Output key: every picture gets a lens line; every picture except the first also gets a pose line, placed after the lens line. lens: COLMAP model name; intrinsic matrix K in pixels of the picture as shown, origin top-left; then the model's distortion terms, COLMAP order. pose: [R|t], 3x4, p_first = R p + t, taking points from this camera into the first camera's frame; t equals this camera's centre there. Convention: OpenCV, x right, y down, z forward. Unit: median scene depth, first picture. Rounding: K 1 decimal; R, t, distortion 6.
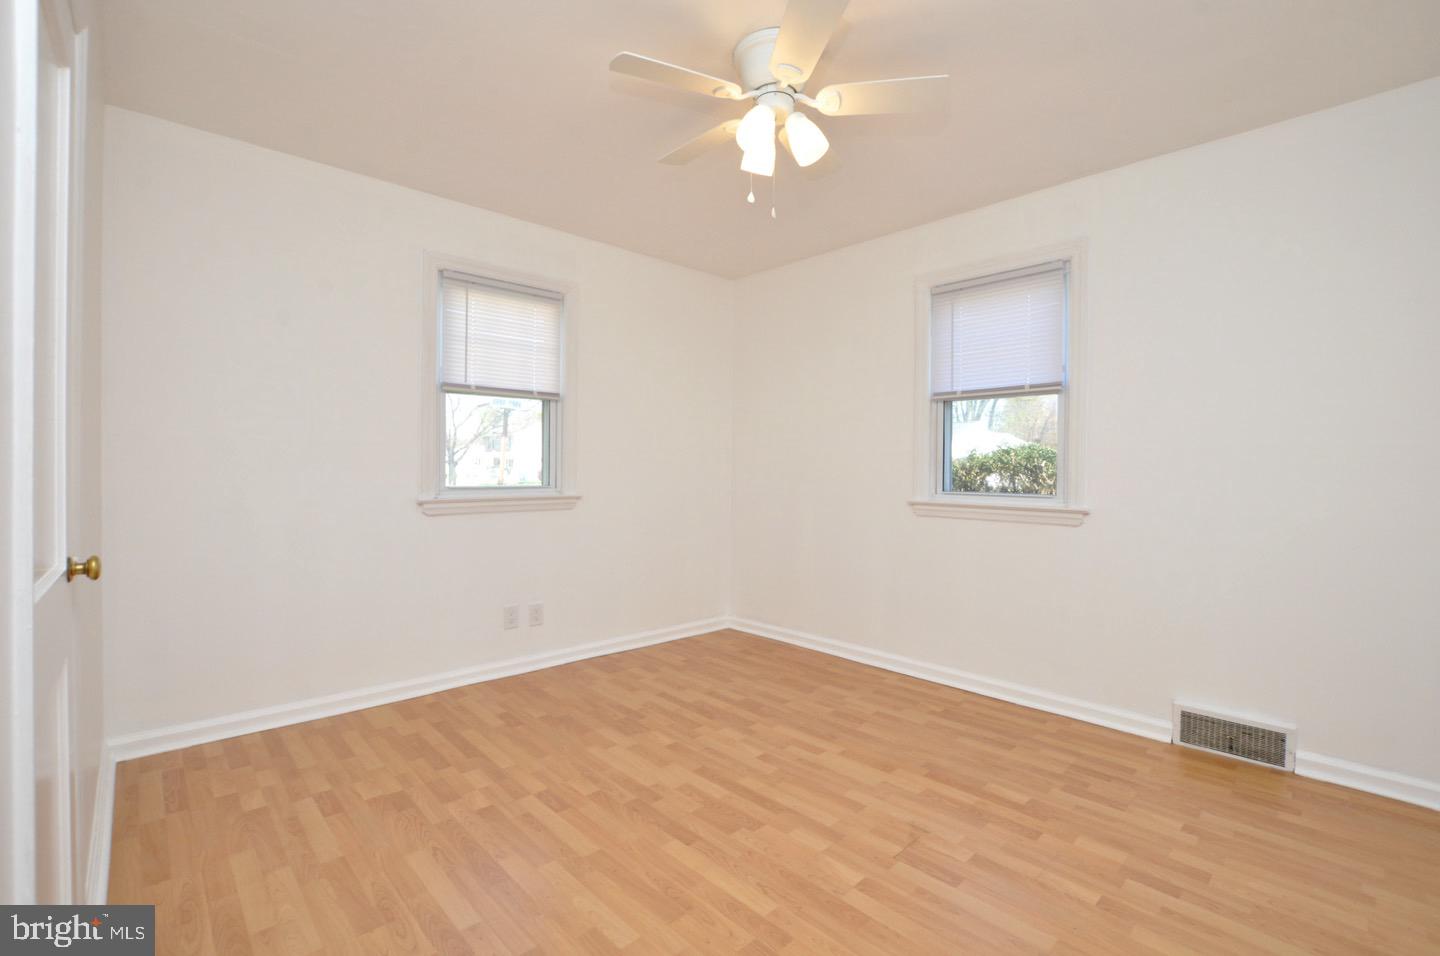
lens RADIAL K [[631.7, 0, 727.7], [0, 631.7, 474.5], [0, 0, 1]] dist [-0.034209, 0.005647]
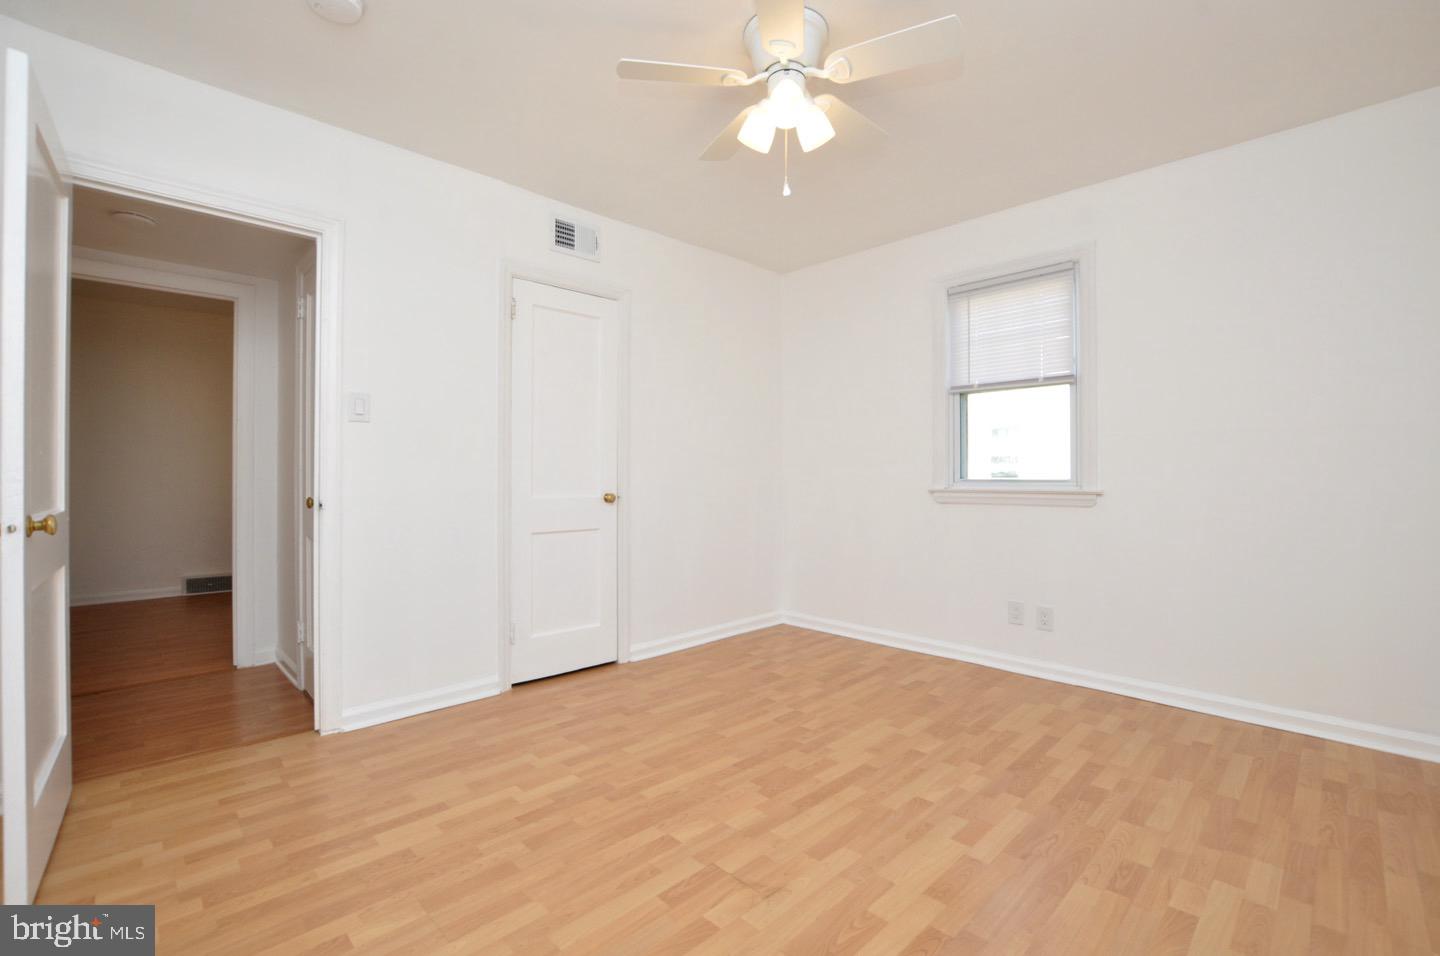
lens RADIAL K [[631.7, 0, 717.0], [0, 631.7, 474.5], [0, 0, 1]] dist [-0.034209, 0.005647]
pose [[0.006382, -0.011640, -0.999912, 0.893797], [-0.008350, 0.999897, -0.011693, 0.038131], [0.999945, 0.008424, 0.006284, 0.745119]]
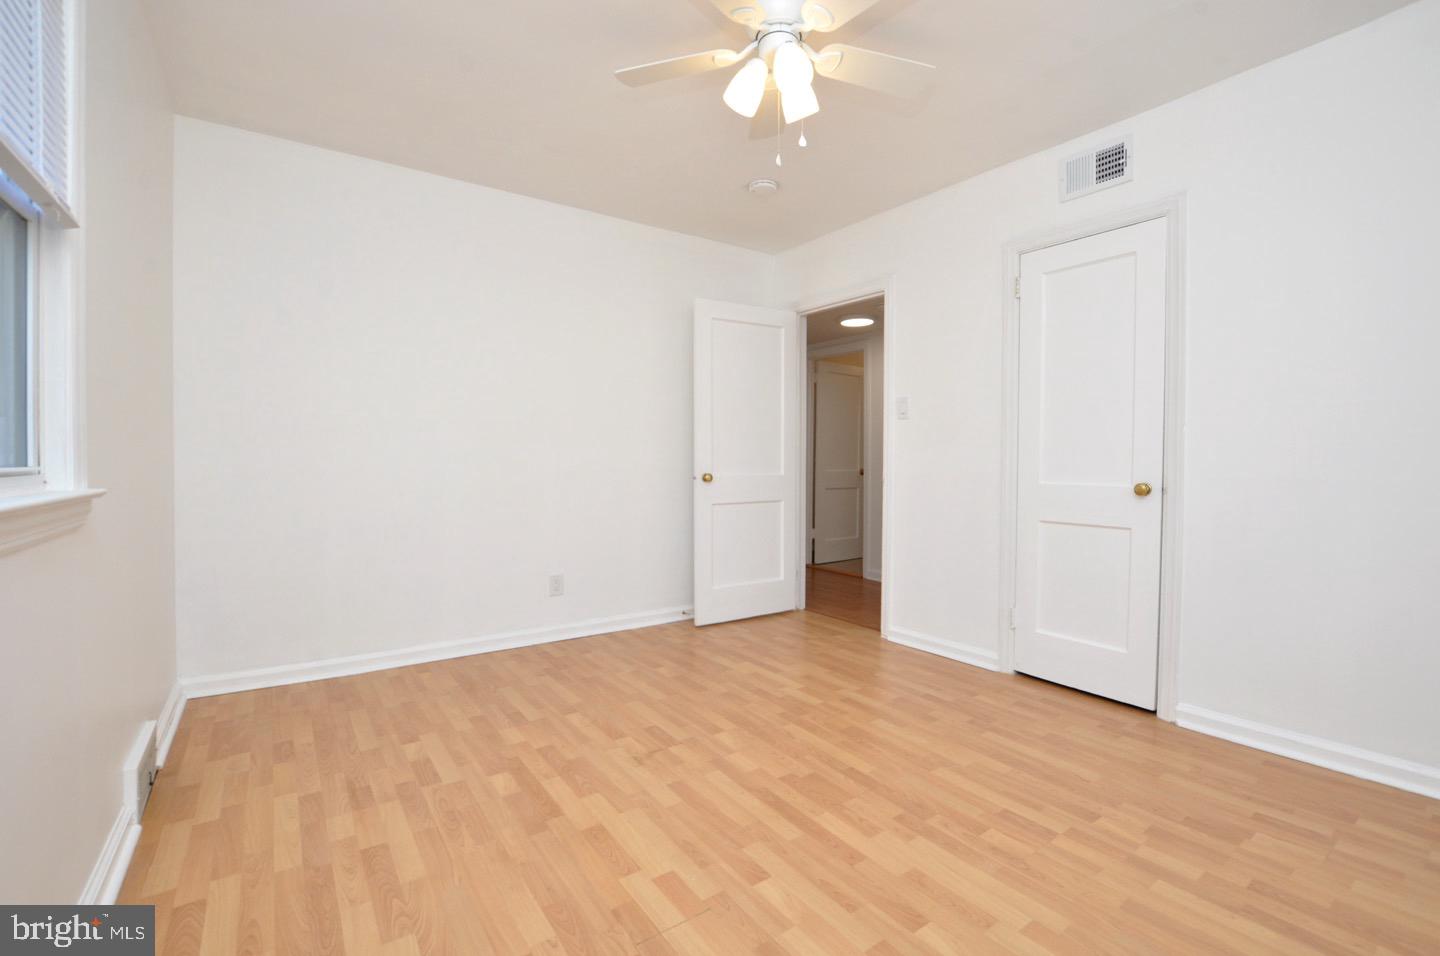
lens RADIAL K [[631.7, 0, 724.3], [0, 631.7, 466.8], [0, 0, 1]] dist [-0.034209, 0.005647]
pose [[-0.989689, -0.014529, 0.142492, 0.008052], [-0.011494, 0.999690, 0.022097, 0.024419], [-0.142769, 0.020232, -0.989549, 1.660502]]
